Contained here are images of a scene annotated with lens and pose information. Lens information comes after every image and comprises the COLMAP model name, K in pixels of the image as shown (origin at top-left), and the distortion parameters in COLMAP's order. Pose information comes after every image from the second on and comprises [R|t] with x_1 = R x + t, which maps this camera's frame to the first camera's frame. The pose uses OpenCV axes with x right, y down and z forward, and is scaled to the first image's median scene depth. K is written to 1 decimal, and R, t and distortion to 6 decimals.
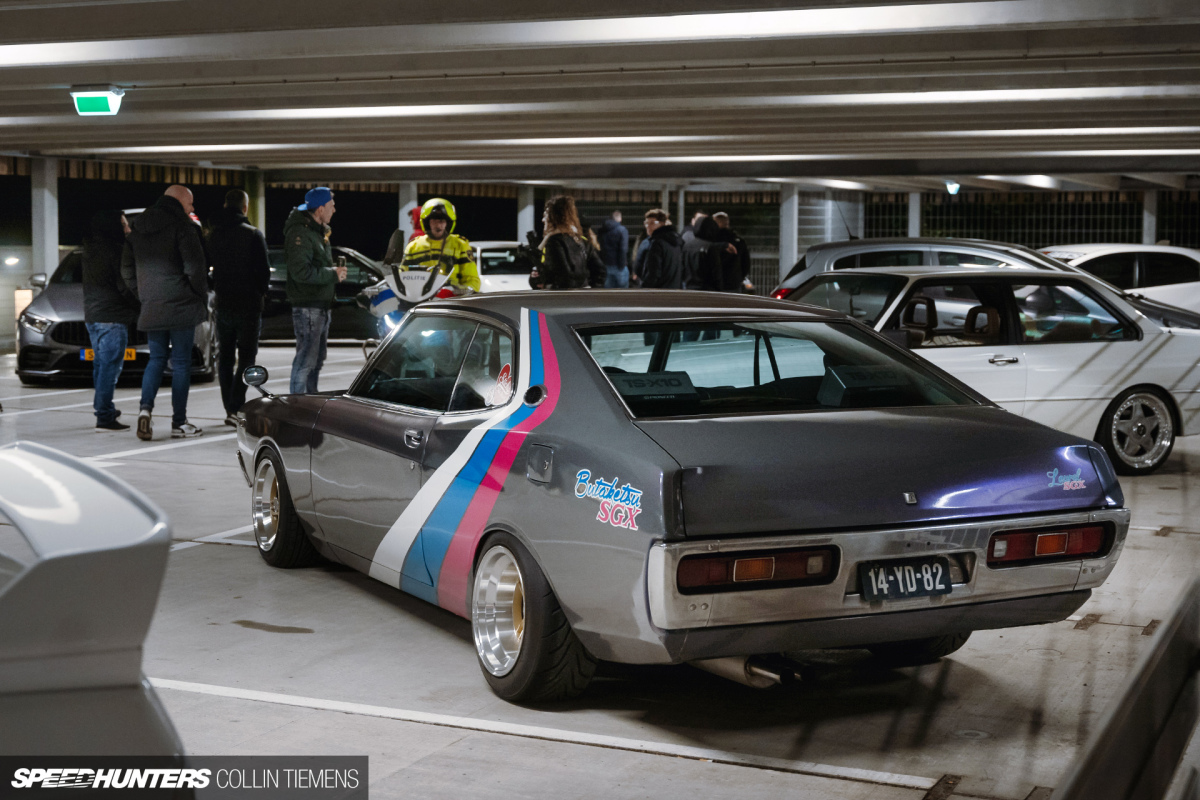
lens RADIAL K [[1781.1, 0, 600.0], [0, 1781.1, 400.0], [0, 0, 1]] dist [0.004958, 0.073281]
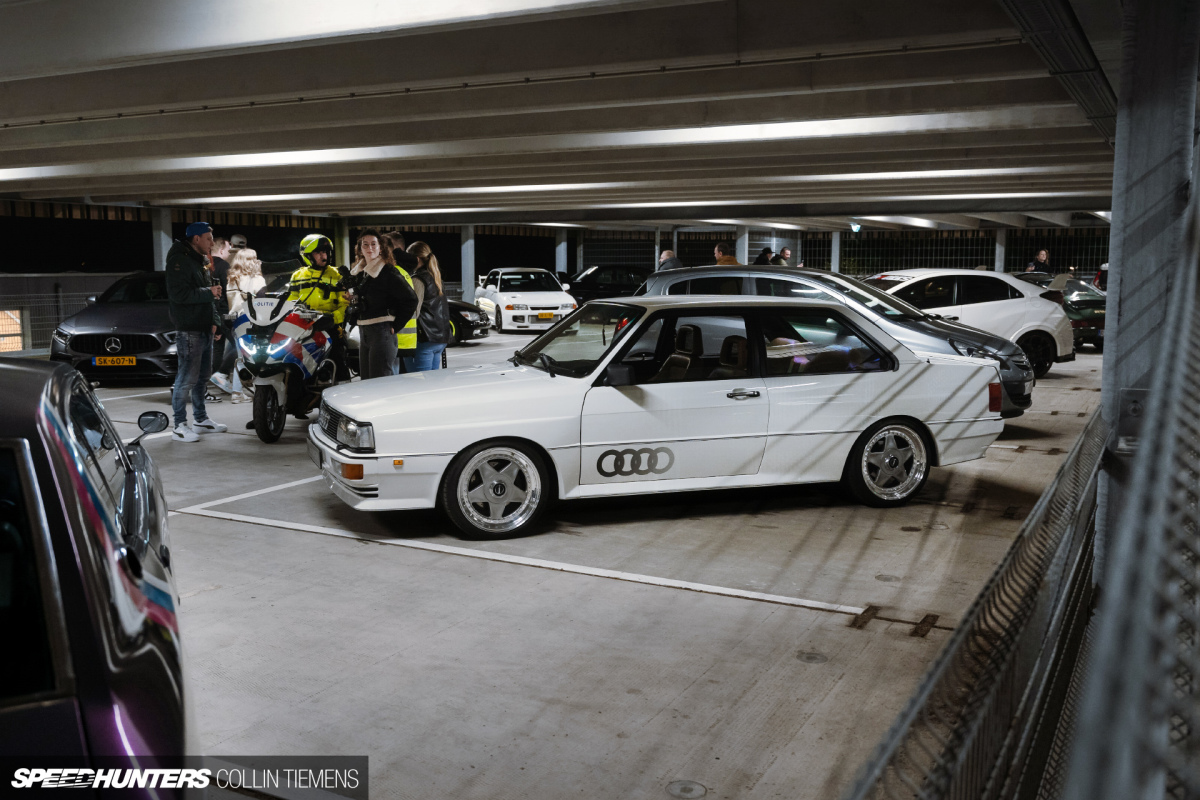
lens RADIAL K [[1090.1, 0, 599.8], [0, 1090.1, 440.5], [0, 0, 1]] dist [0.004607, 0.006578]
pose [[0.997851, 0.006317, -0.065223, 0.081539], [-0.001714, 0.997519, 0.070381, -0.017007], [0.065506, -0.070118, 0.995386, 0.174660]]
